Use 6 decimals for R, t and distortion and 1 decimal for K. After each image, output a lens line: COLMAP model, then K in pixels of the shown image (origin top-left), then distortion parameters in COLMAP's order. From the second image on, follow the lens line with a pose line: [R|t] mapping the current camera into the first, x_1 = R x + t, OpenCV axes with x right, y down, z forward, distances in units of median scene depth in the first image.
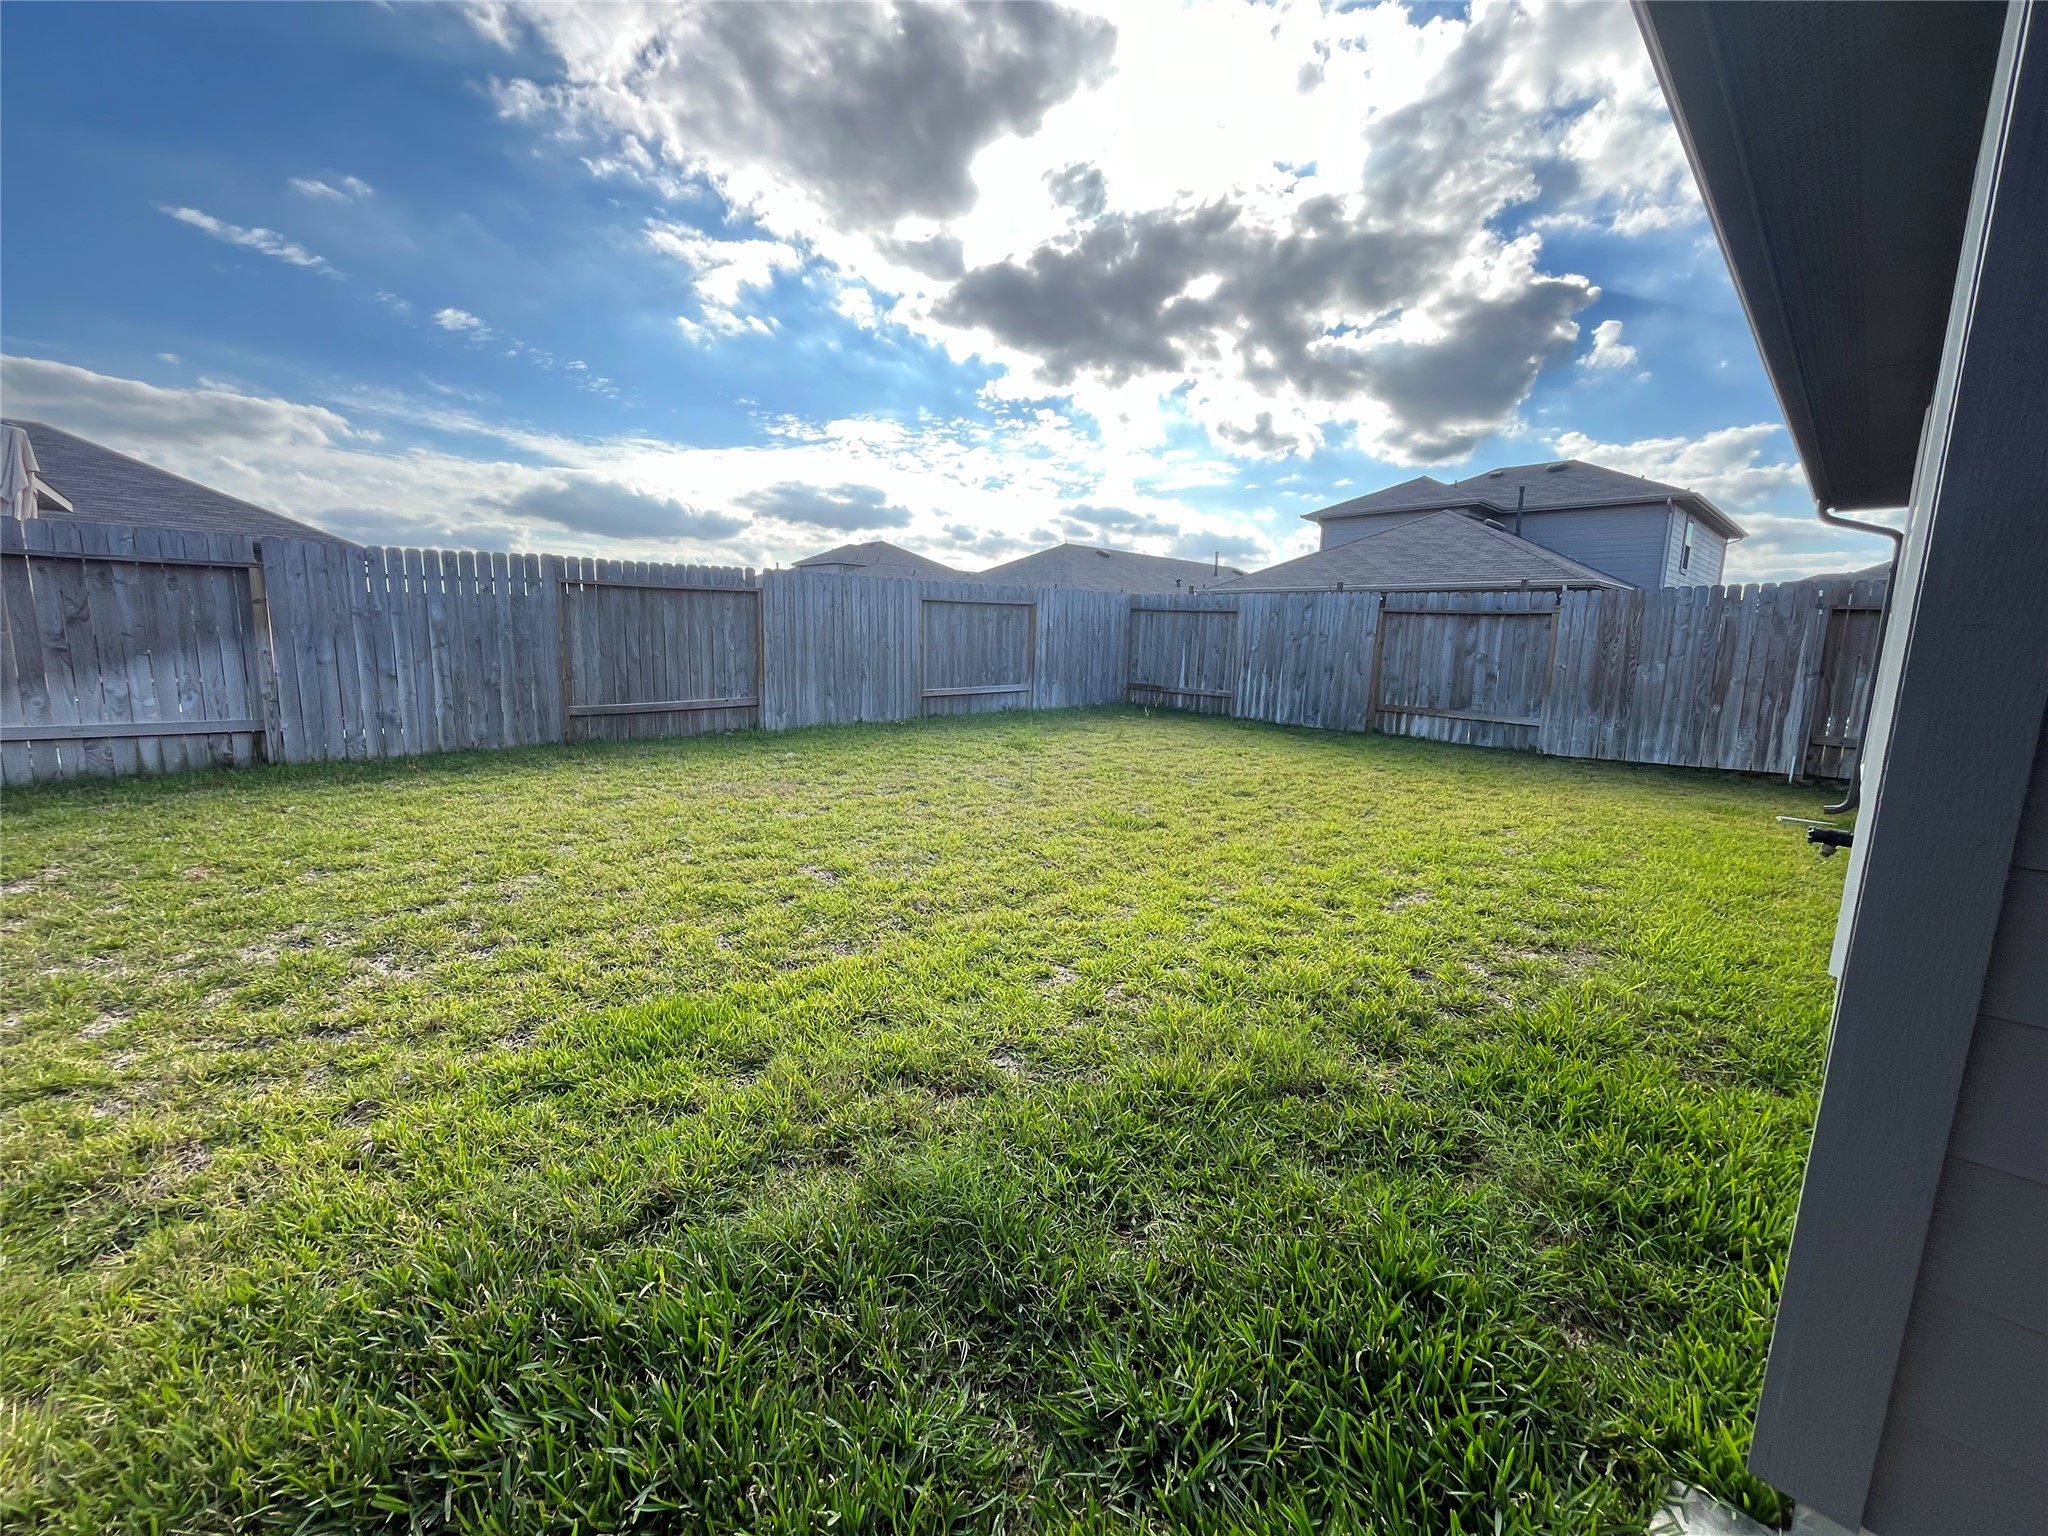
lens RADIAL K [[830.2, 0, 1024.0], [0, 830.2, 768.0], [0, 0, 1]] dist [-0.000805, 0.000065]
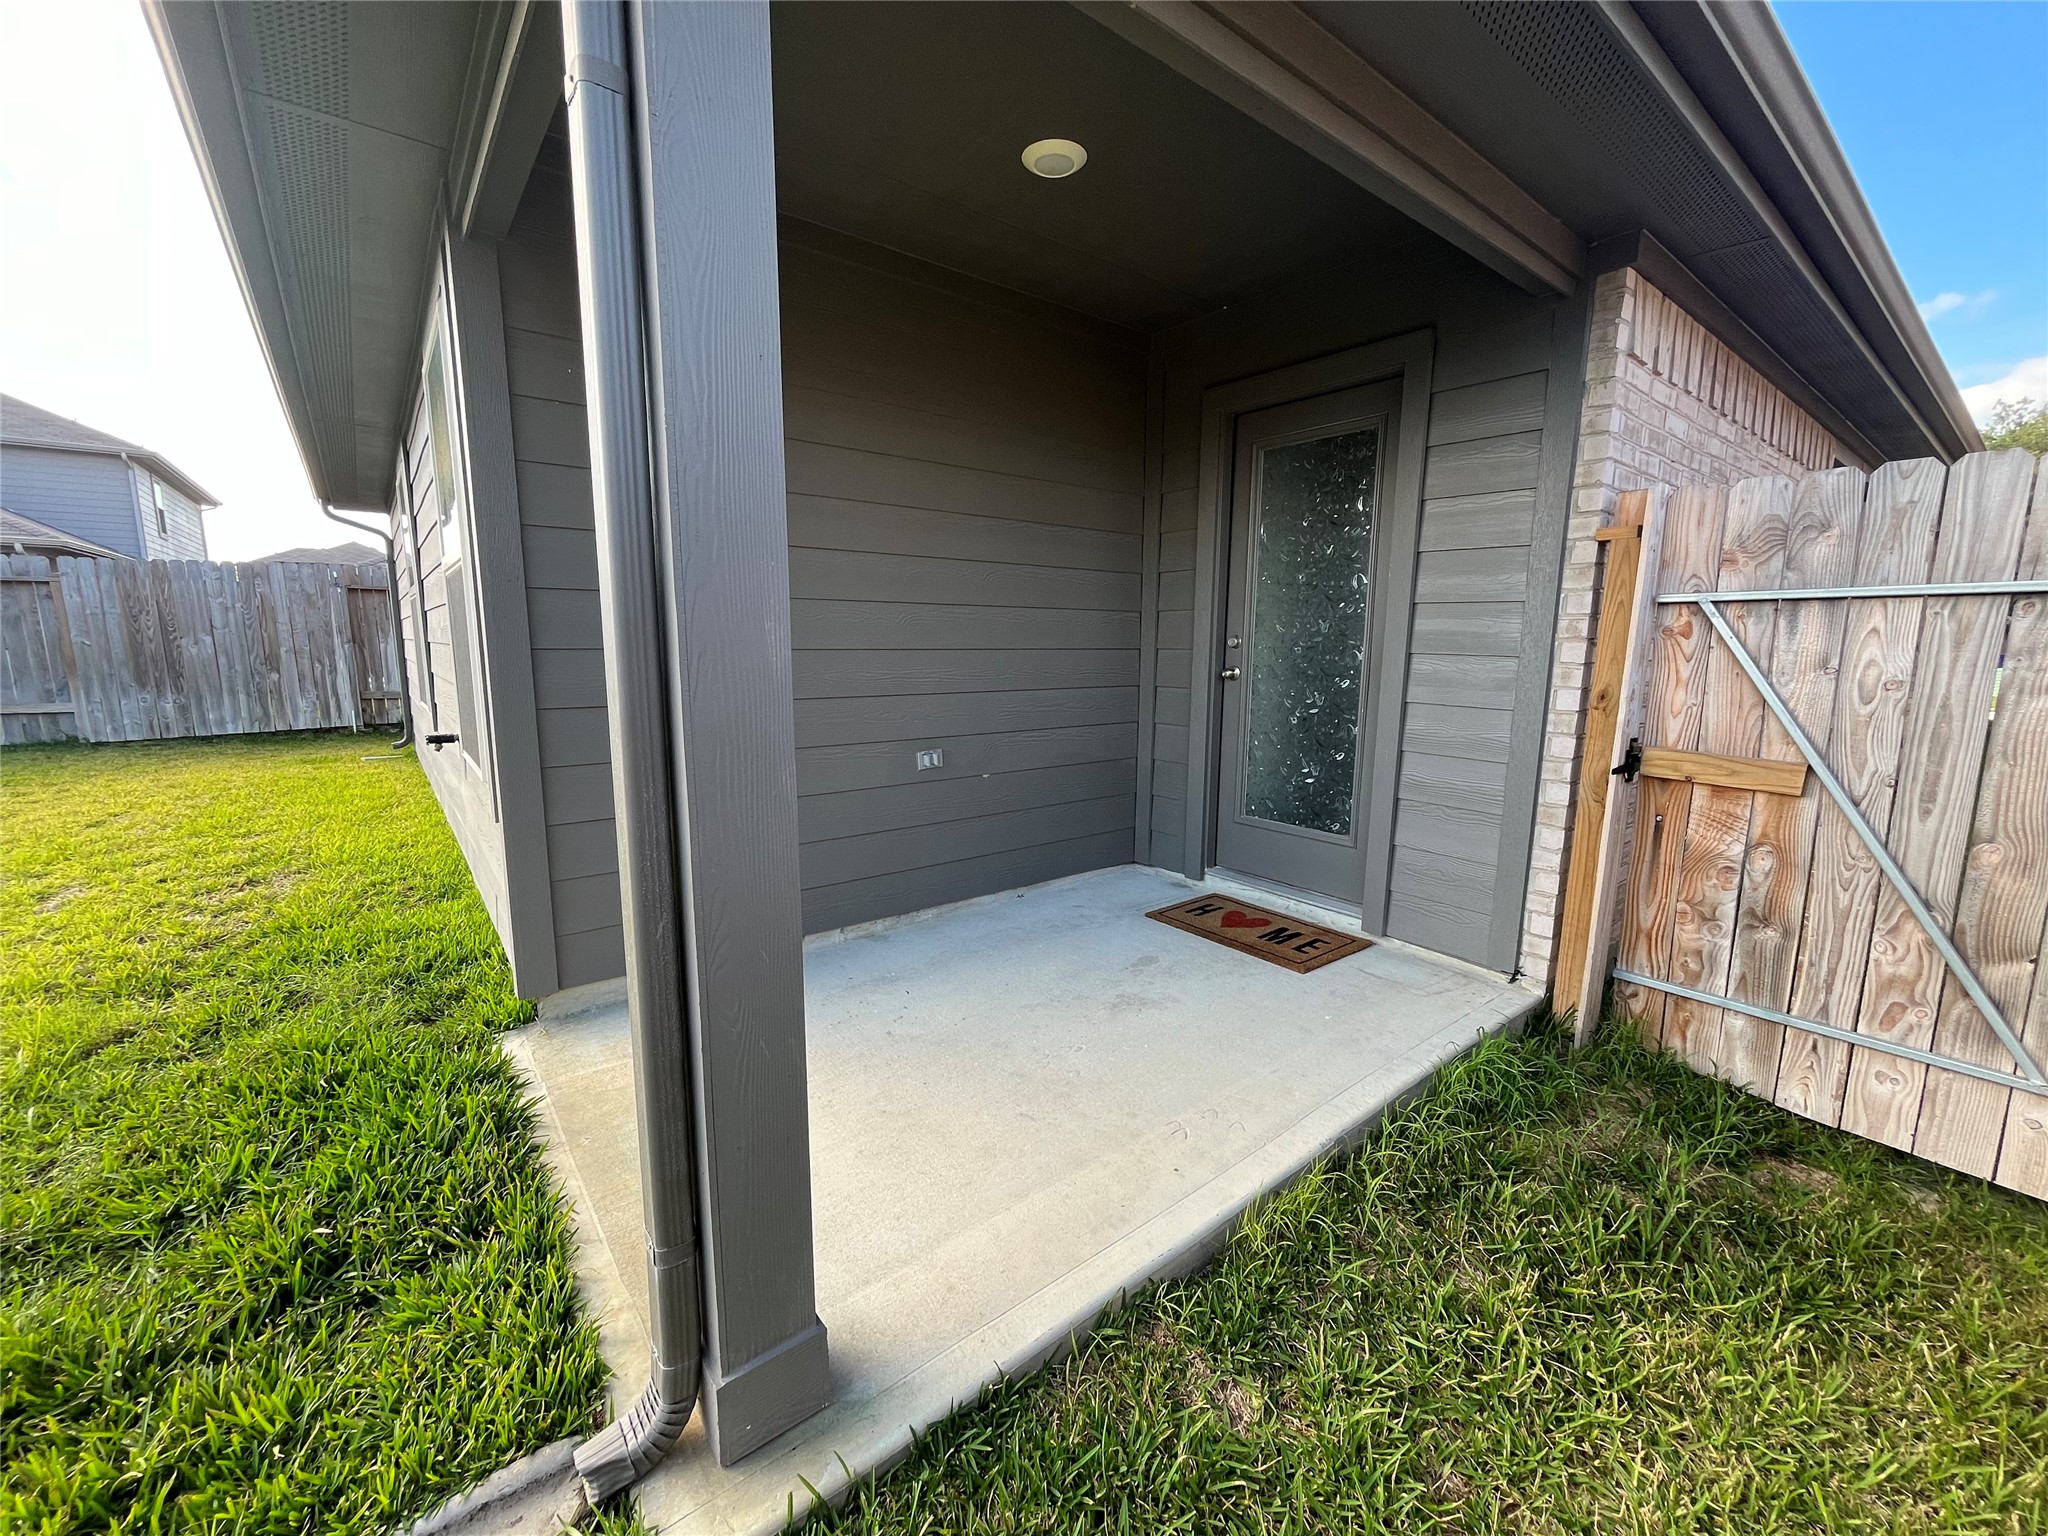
lens RADIAL K [[837.3, 0, 1022.3], [0, 837.3, 762.2], [0, 0, 1]] dist [-0.000803, -0.000021]
pose [[0.112383, -0.174889, 0.978153, -0.161314], [0.147635, 0.976403, 0.157614, 0.011258], [-0.982636, 0.126697, 0.135550, -0.107880]]
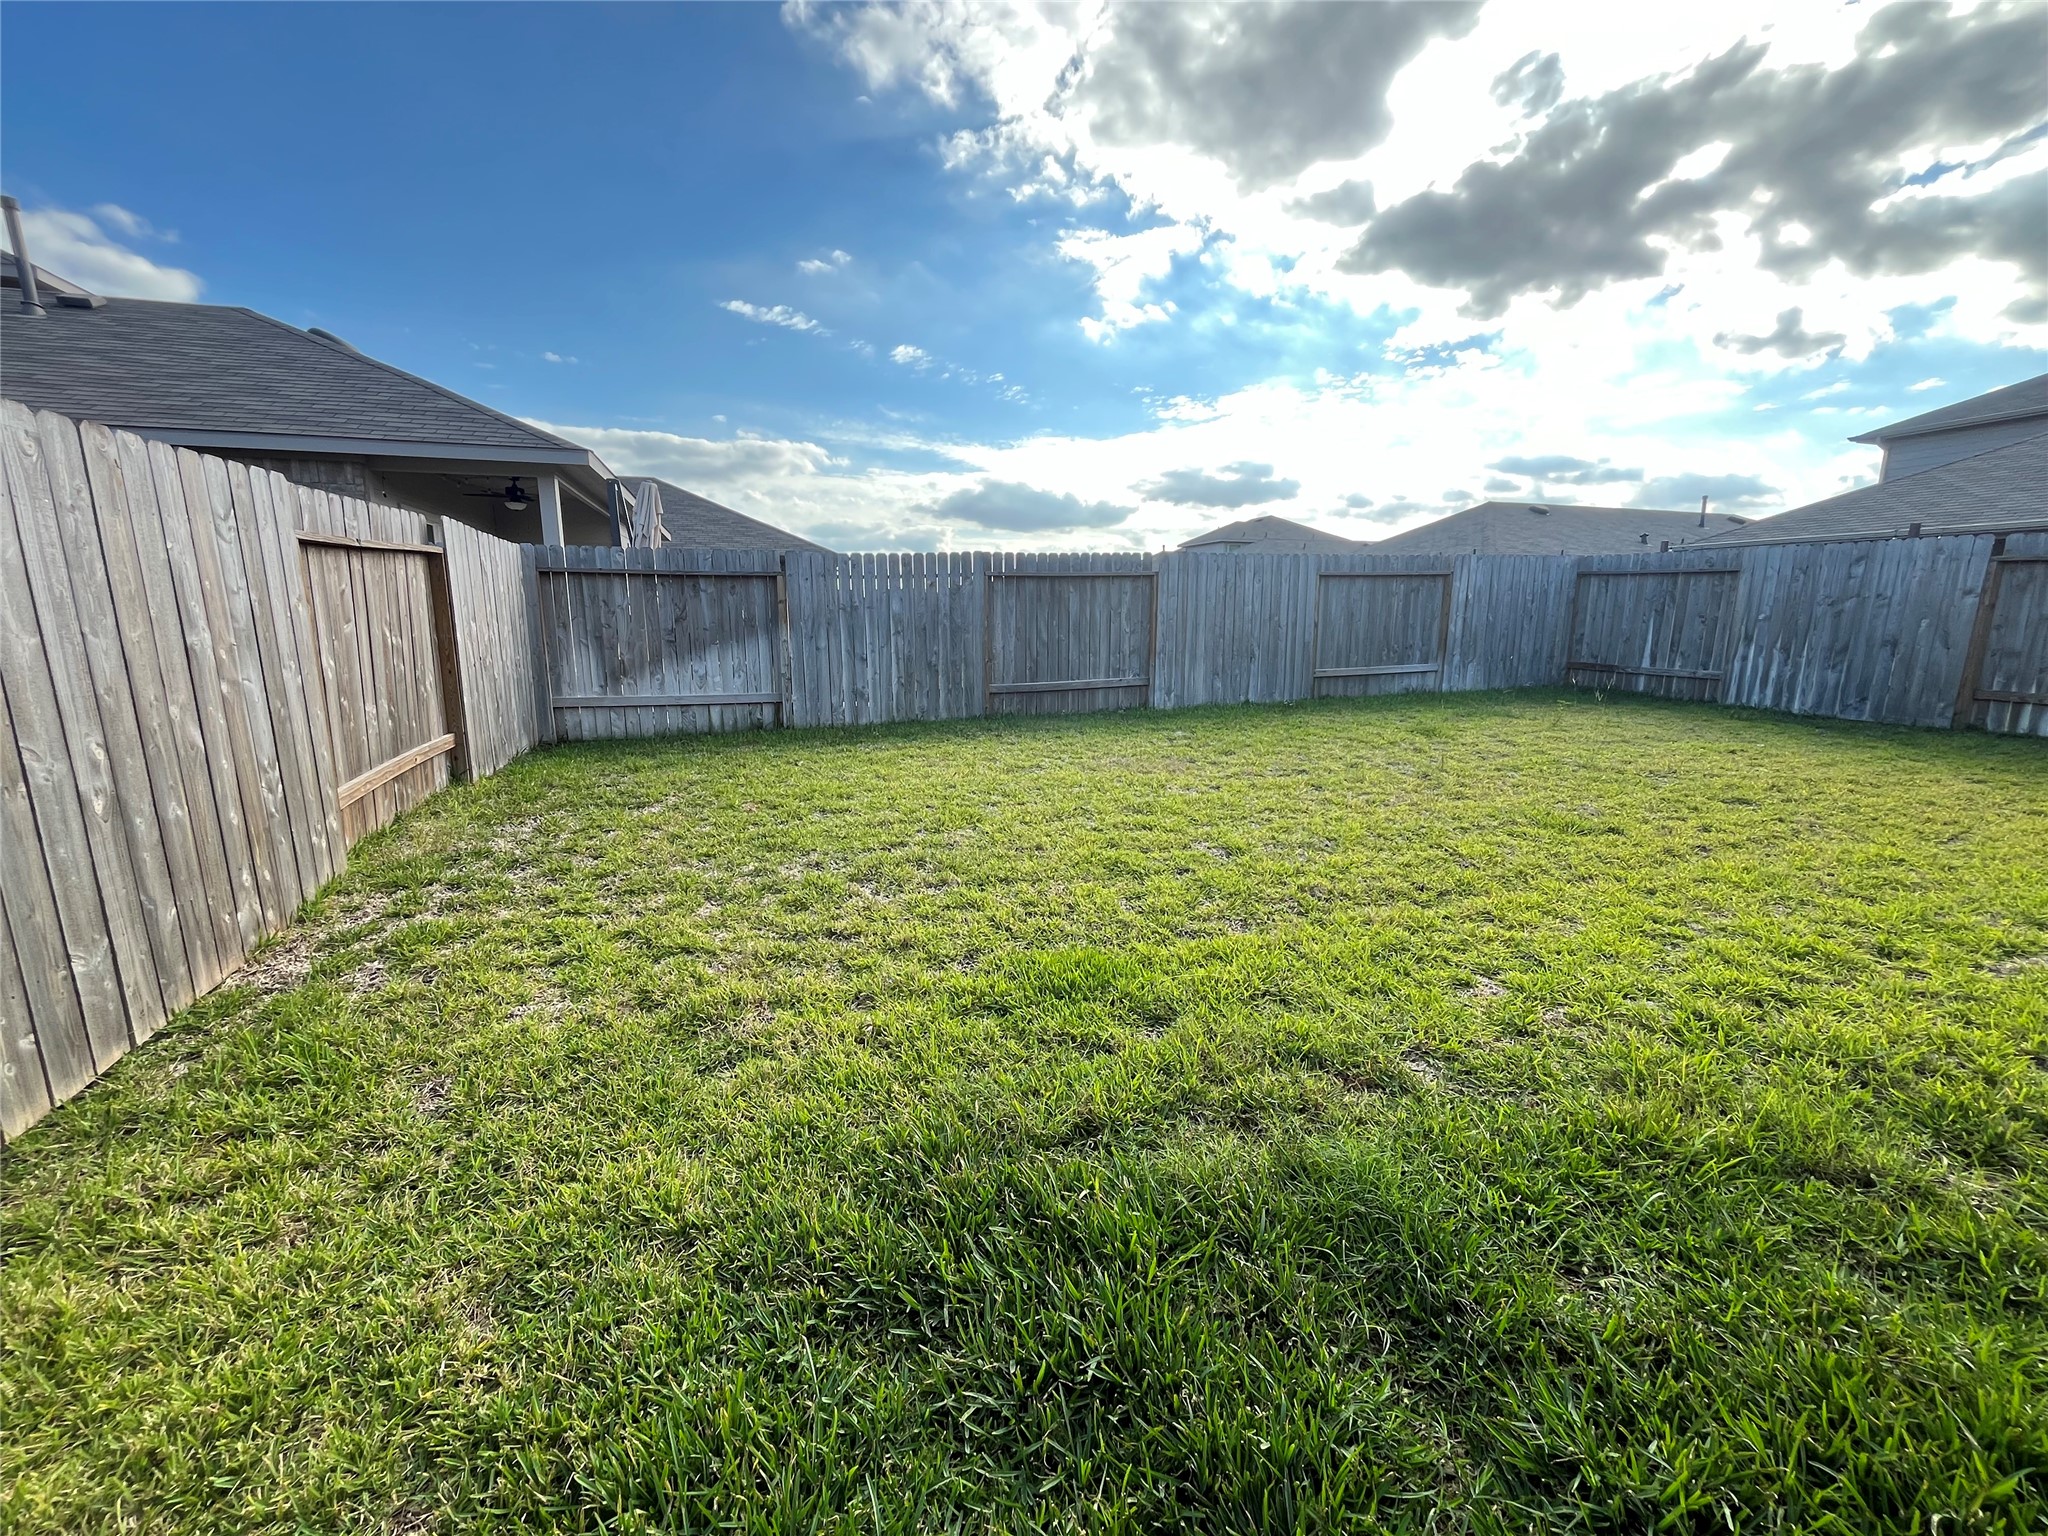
lens RADIAL K [[837.3, 0, 1022.3], [0, 837.3, 762.2], [0, 0, 1]] dist [-0.000803, -0.000021]
pose [[0.903088, 0.047059, -0.426870, -0.013144], [-0.040519, 0.998881, 0.024397, 0.001919], [0.427540, -0.004736, 0.903984, -0.014571]]
